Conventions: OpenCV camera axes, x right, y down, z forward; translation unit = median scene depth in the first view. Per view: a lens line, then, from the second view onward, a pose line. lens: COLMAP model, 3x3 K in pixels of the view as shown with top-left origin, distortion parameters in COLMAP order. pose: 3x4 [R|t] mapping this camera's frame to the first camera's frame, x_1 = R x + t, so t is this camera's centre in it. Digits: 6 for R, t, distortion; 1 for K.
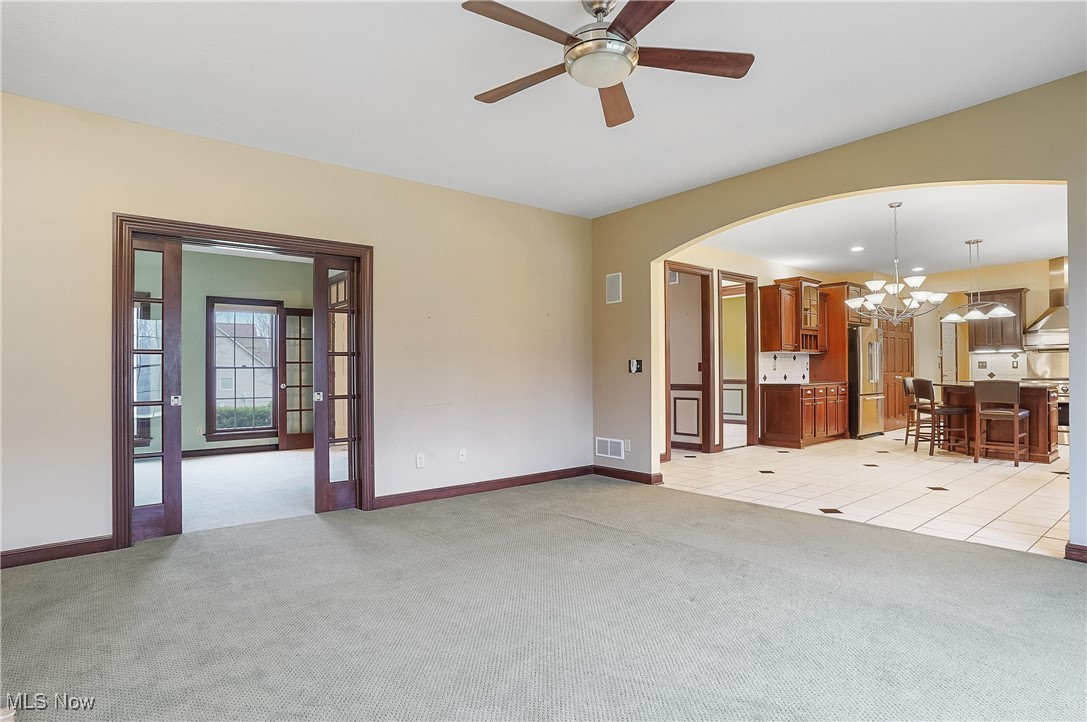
lens RADIAL K [[571.1, 0, 548.3], [0, 571.1, 373.0], [0, 0, 1]] dist [-0.042471, 0.022358]
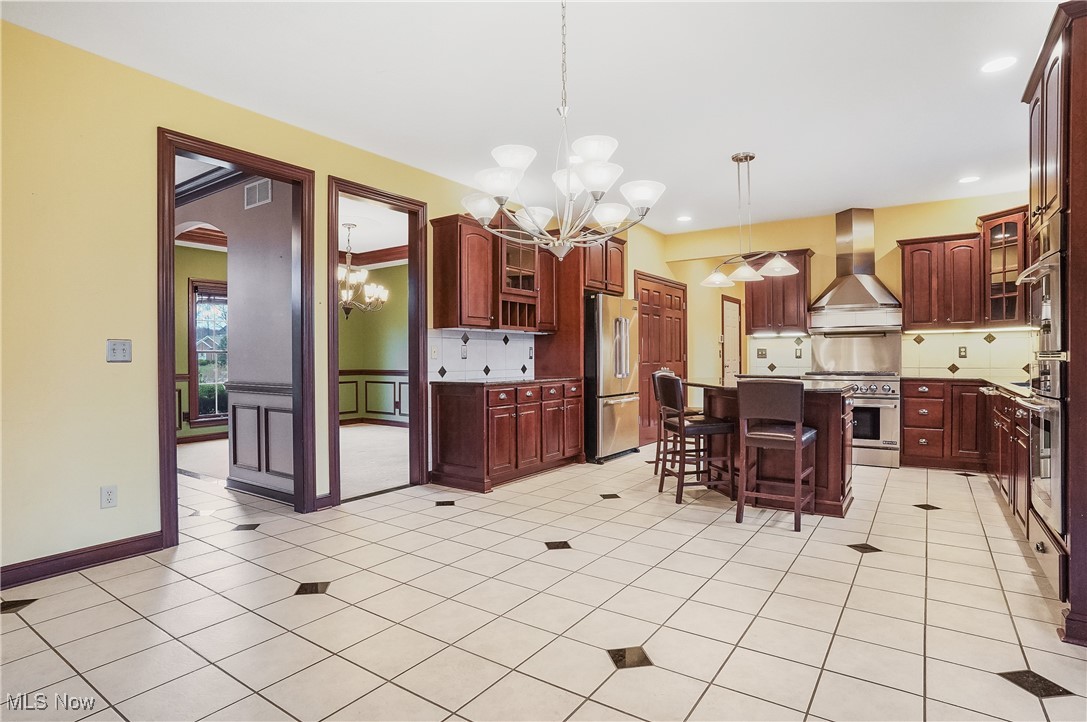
lens RADIAL K [[571.1, 0, 550.7], [0, 571.1, 357.7], [0, 0, 1]] dist [-0.042471, 0.022358]
pose [[0.961091, 0.006545, 0.276156, 0.325406], [-0.005712, 0.999976, -0.003820, -0.004696], [-0.276174, 0.002094, 0.961105, 0.386891]]
